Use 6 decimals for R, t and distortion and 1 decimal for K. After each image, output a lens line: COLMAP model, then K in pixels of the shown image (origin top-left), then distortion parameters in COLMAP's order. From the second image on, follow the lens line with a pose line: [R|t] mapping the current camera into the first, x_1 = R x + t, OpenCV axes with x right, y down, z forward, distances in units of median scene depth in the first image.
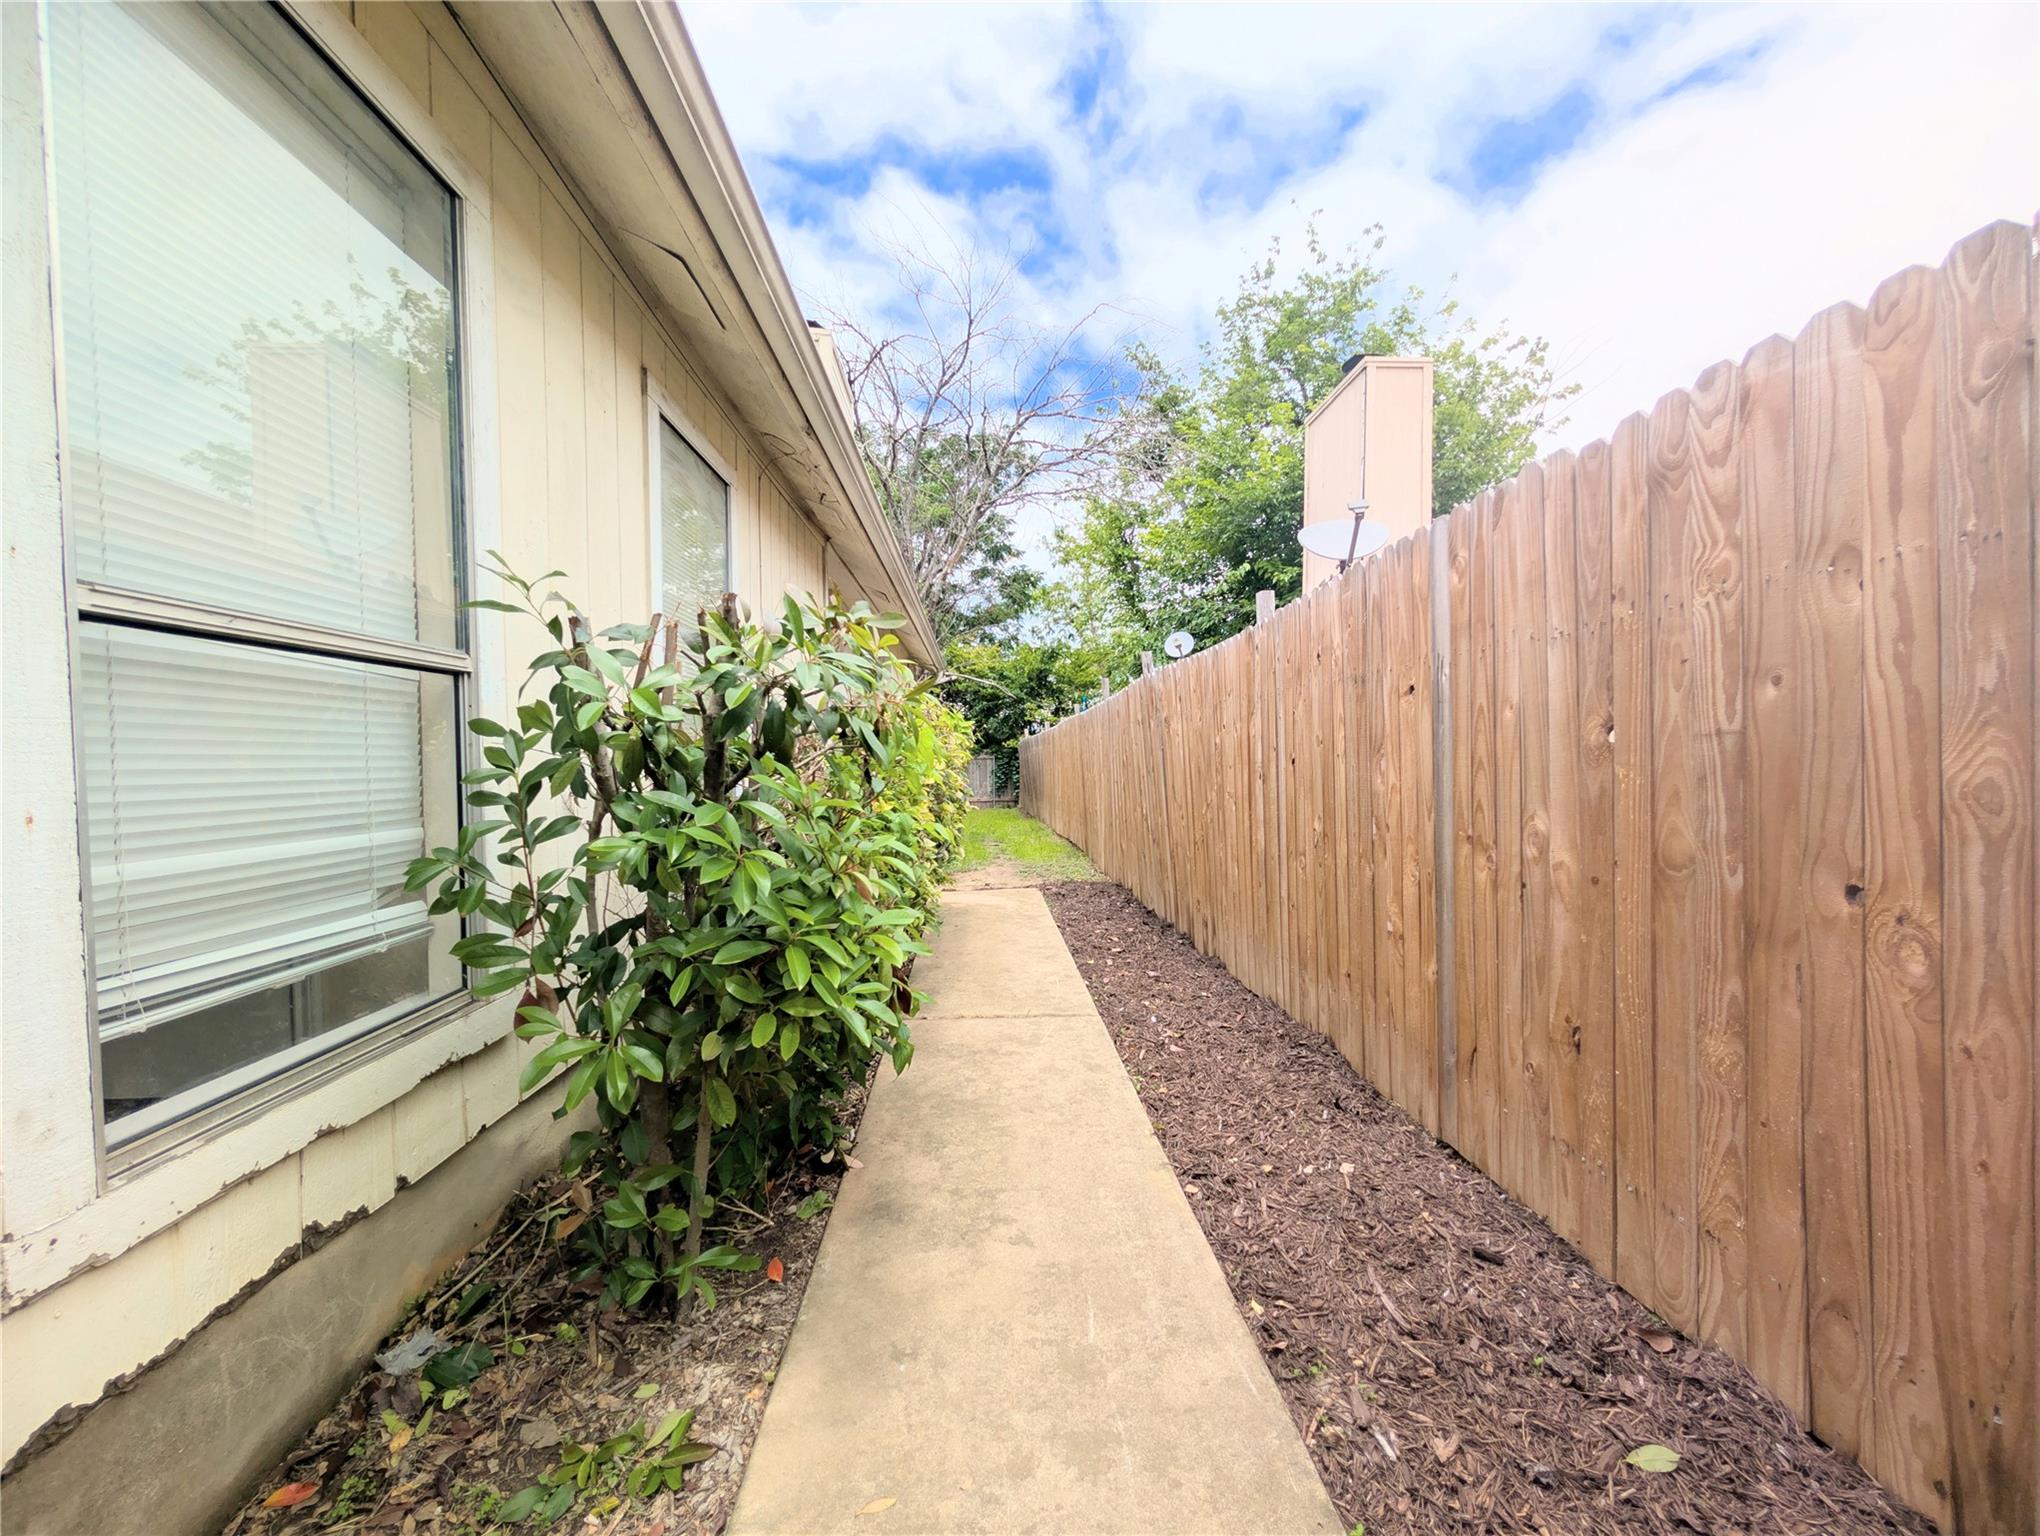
lens RADIAL K [[773.4, 0, 1019.2], [0, 773.4, 766.2], [0, 0, 1]] dist [-0.000948, -0.000088]
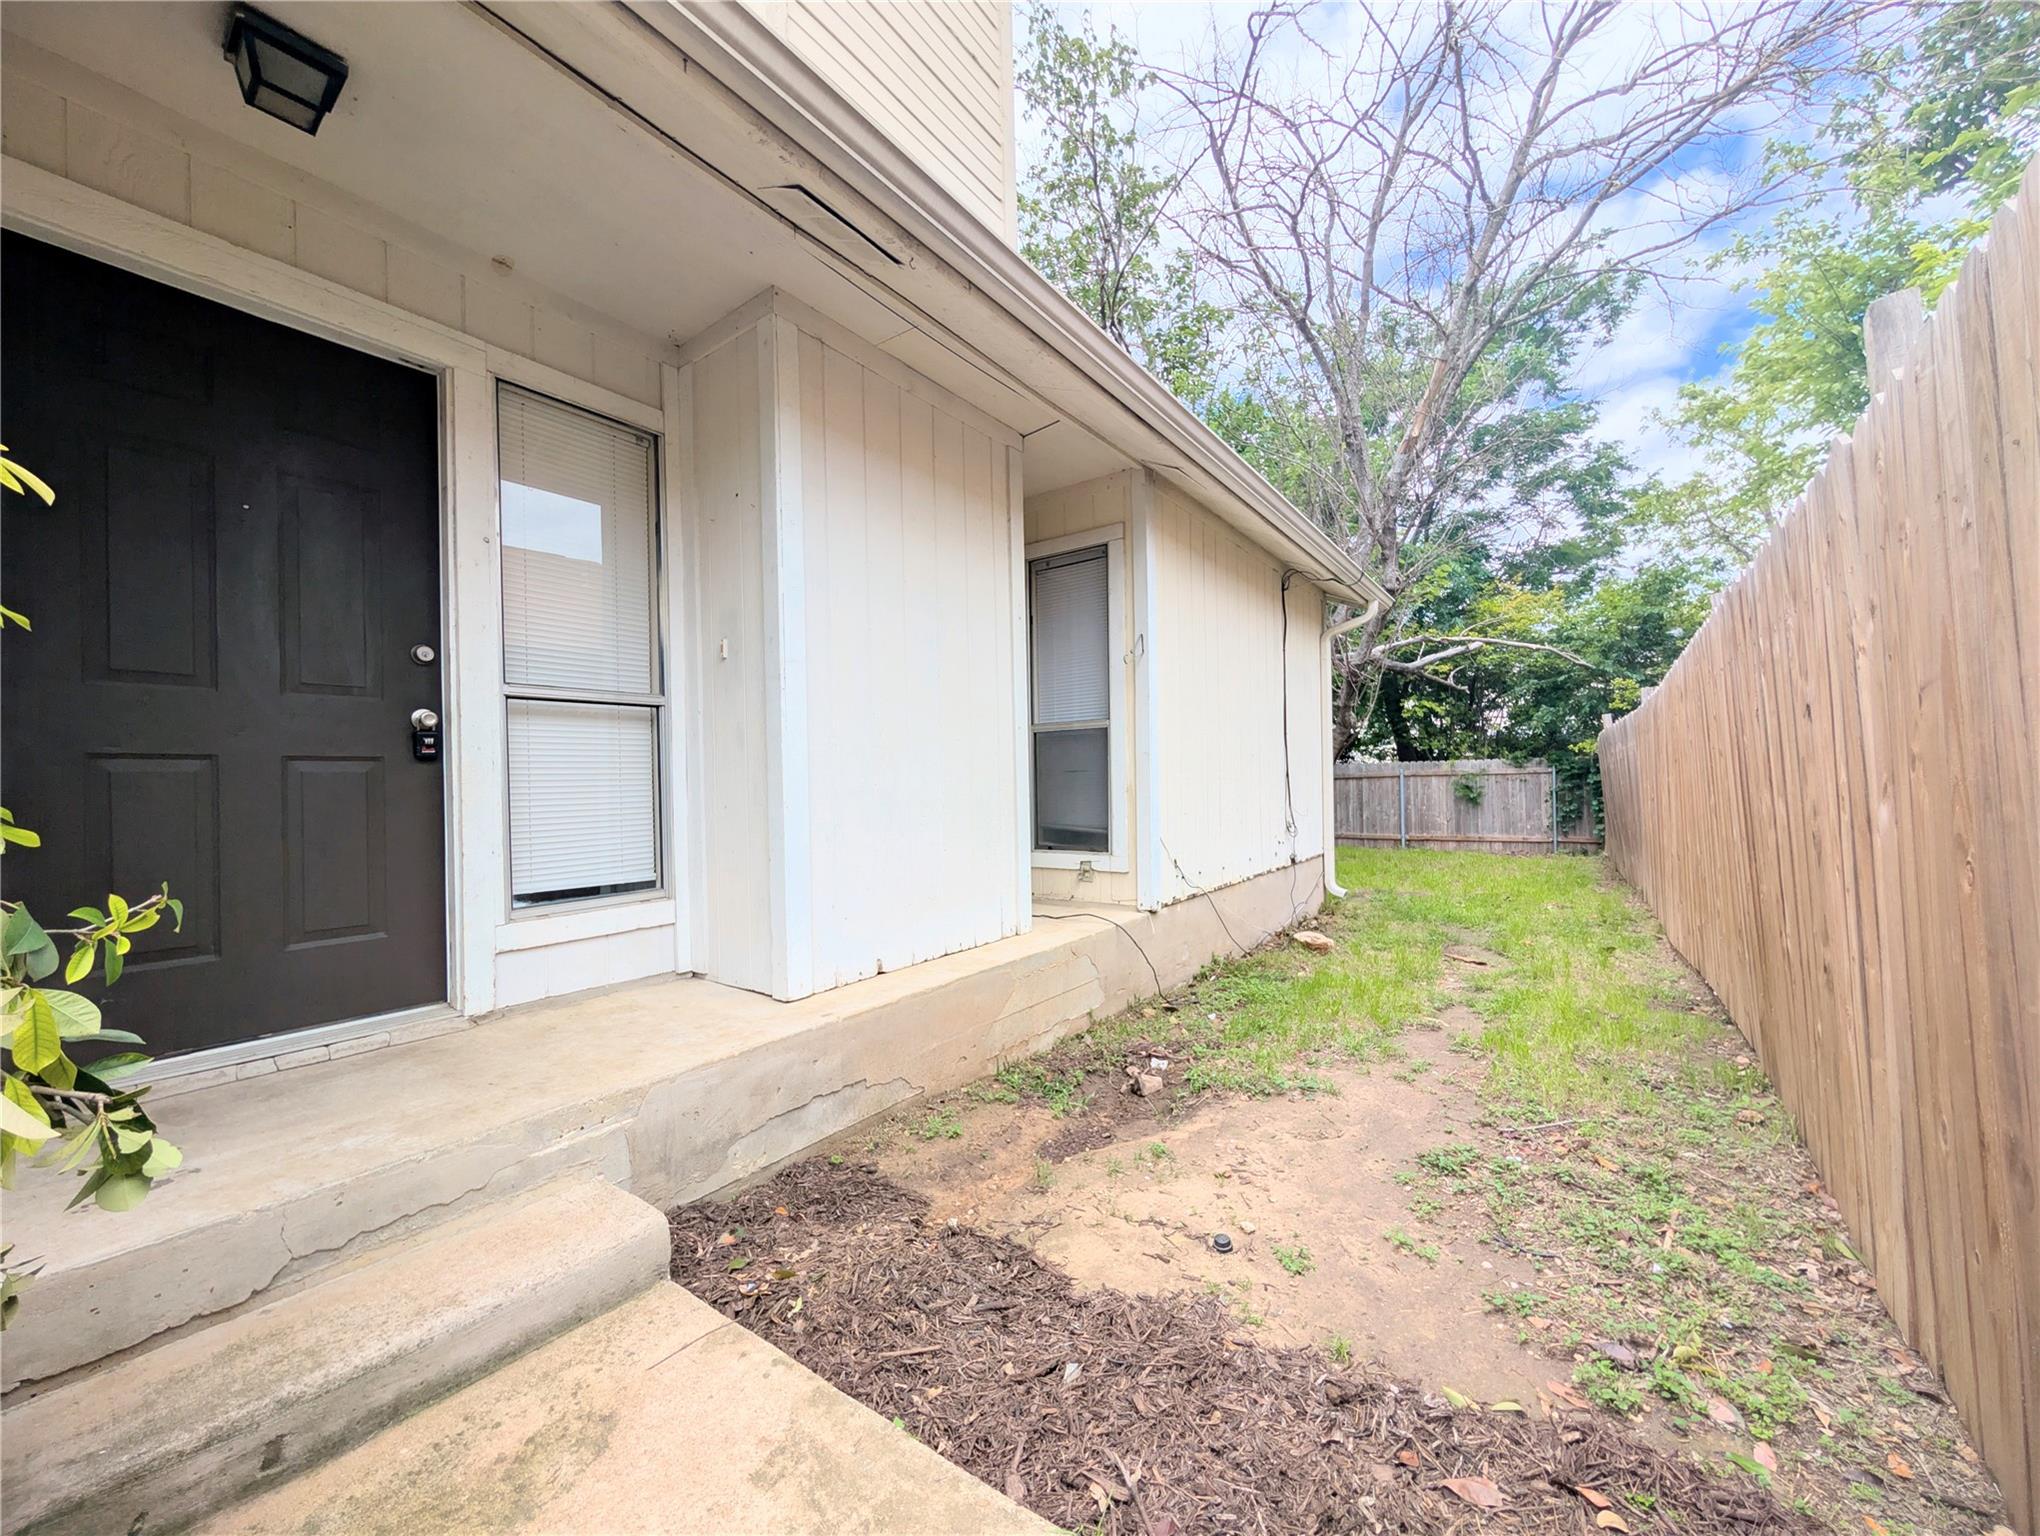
lens RADIAL K [[773.4, 0, 1019.4], [0, 773.4, 757.1], [0, 0, 1]] dist [-0.000948, -0.000088]
pose [[0.767917, -0.024985, -0.640062, 0.035077], [0.009321, 0.999569, -0.027835, -0.008431], [0.640482, 0.015409, 0.767819, 0.258025]]
